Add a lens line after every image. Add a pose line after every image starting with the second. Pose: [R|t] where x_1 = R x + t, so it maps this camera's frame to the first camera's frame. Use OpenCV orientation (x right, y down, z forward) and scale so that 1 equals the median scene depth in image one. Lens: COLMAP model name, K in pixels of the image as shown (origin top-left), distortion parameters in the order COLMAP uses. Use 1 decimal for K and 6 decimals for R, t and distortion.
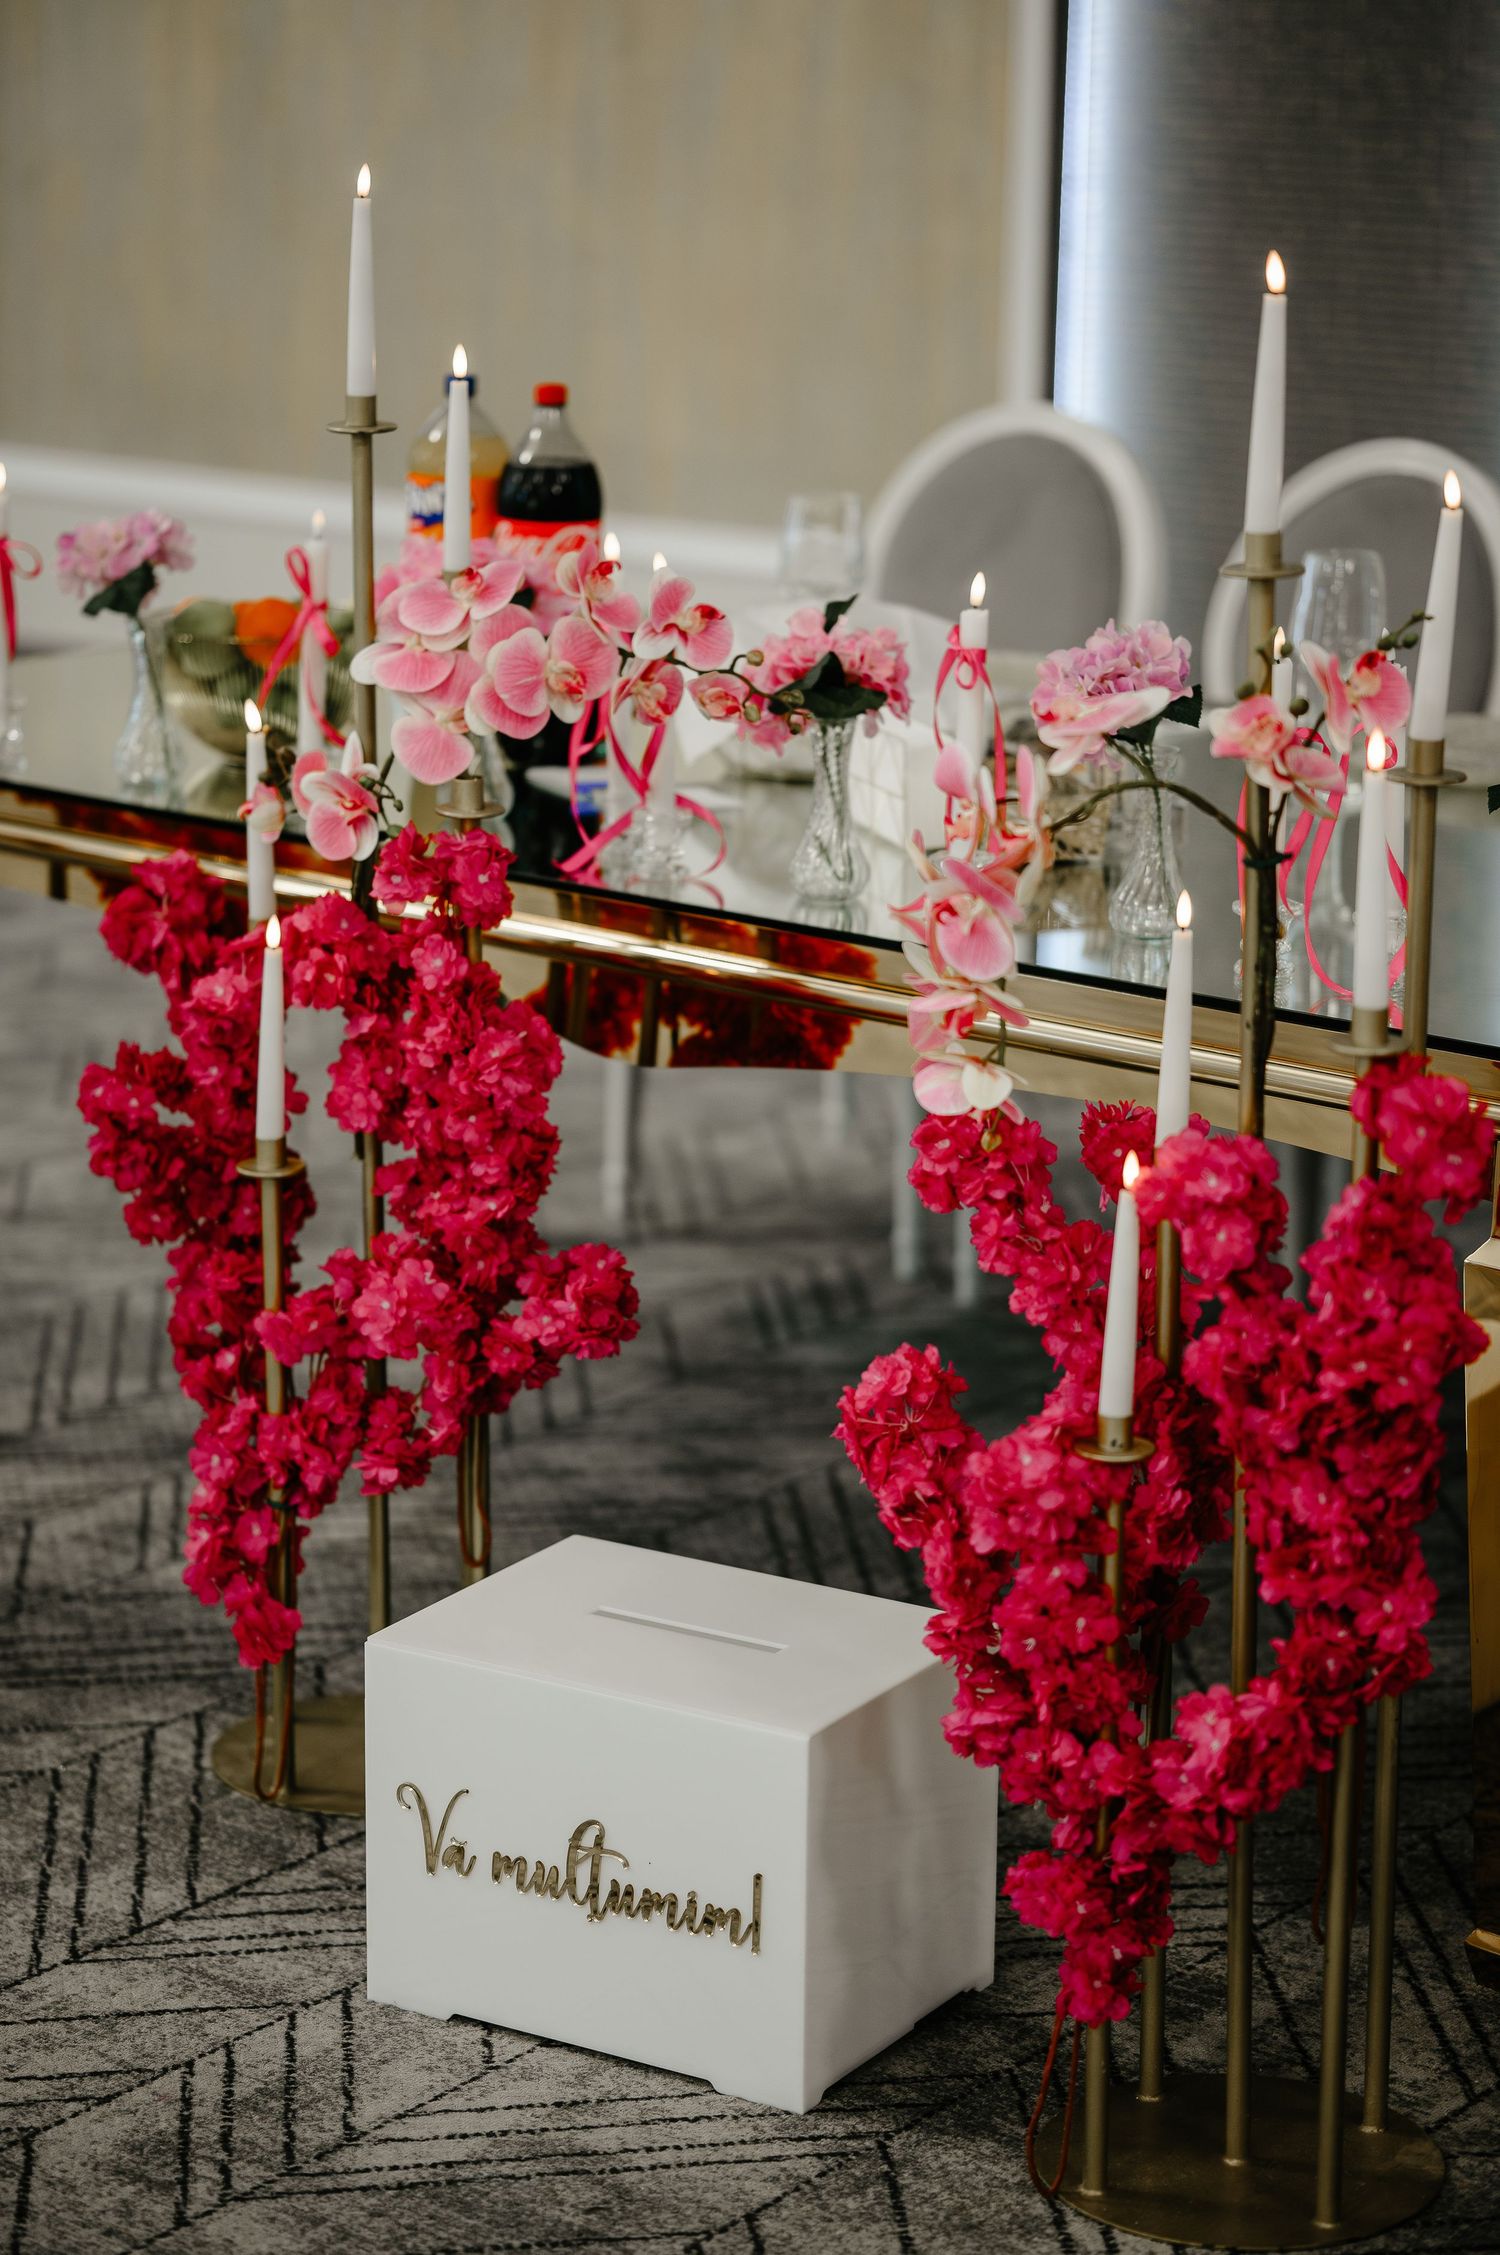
lens RADIAL K [[5256.7, 0, 747.2], [0, 5256.7, 1128.7], [0, 0, 1]] dist [0.132969, 0.000000]
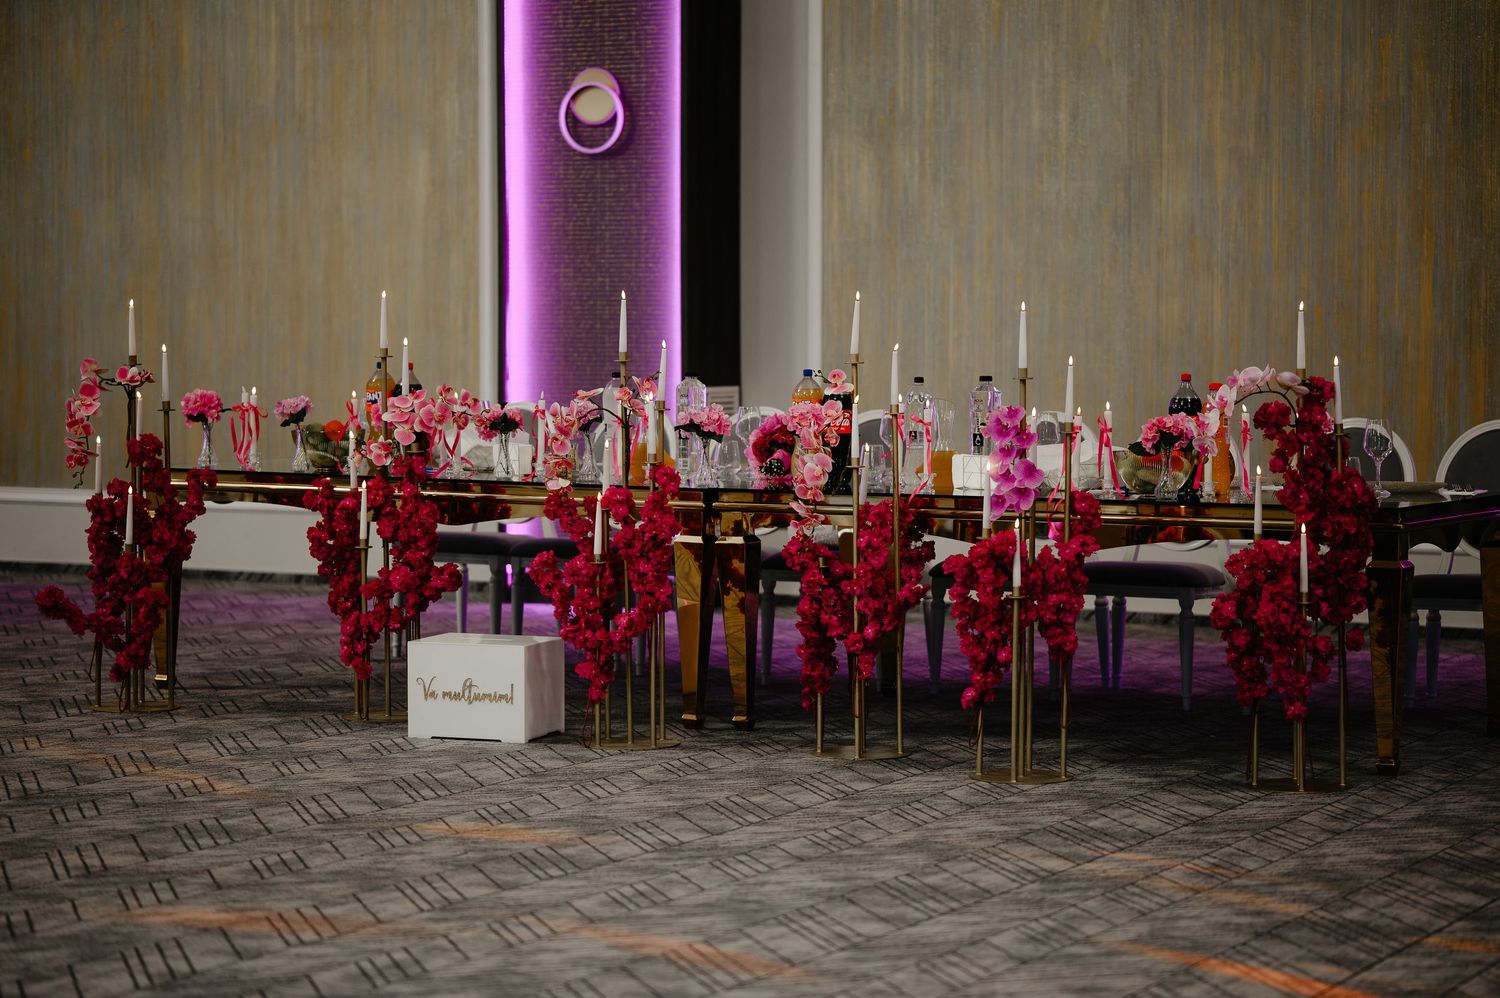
lens RADIAL K [[3496.7, 0, 750.4], [0, 3496.7, 498.7], [0, 0, 1]] dist [0.132969, 0.000000]
pose [[0.985069, -0.022088, 0.170736, -0.270596], [0.053297, 0.982141, -0.180438, 0.488684], [-0.163702, 0.186844, 0.968654, -1.658235]]
